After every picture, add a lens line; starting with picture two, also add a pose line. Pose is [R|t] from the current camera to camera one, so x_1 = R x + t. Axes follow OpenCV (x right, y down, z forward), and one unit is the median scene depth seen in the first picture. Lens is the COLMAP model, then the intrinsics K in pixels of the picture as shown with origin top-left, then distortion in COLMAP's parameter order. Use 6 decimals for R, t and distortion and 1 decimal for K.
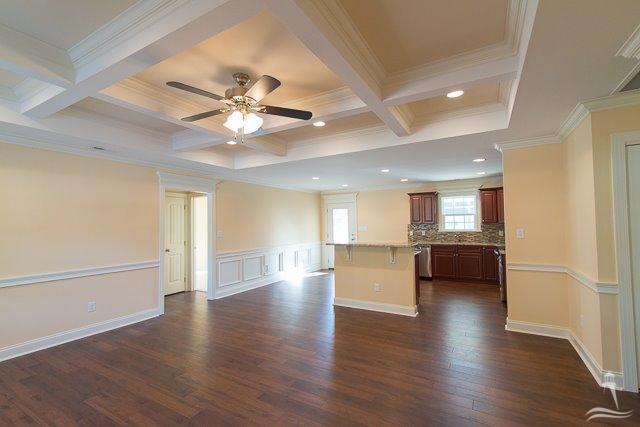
lens RADIAL K [[296.2, 0, 320.0], [0, 296.2, 213.5], [0, 0, 1]] dist [0.002743, 0.000414]
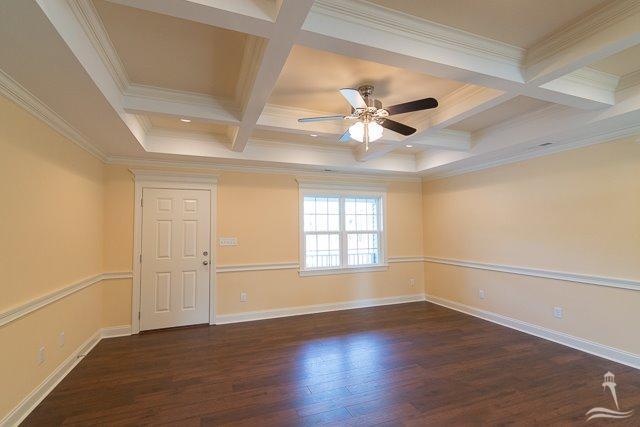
lens RADIAL K [[296.2, 0, 320.0], [0, 296.2, 213.5], [0, 0, 1]] dist [0.002743, 0.000414]
pose [[-0.628916, -0.019265, -0.777234, 0.536855], [0.047897, 0.996834, -0.063465, 0.034079], [0.775996, -0.077141, -0.626002, 1.270955]]
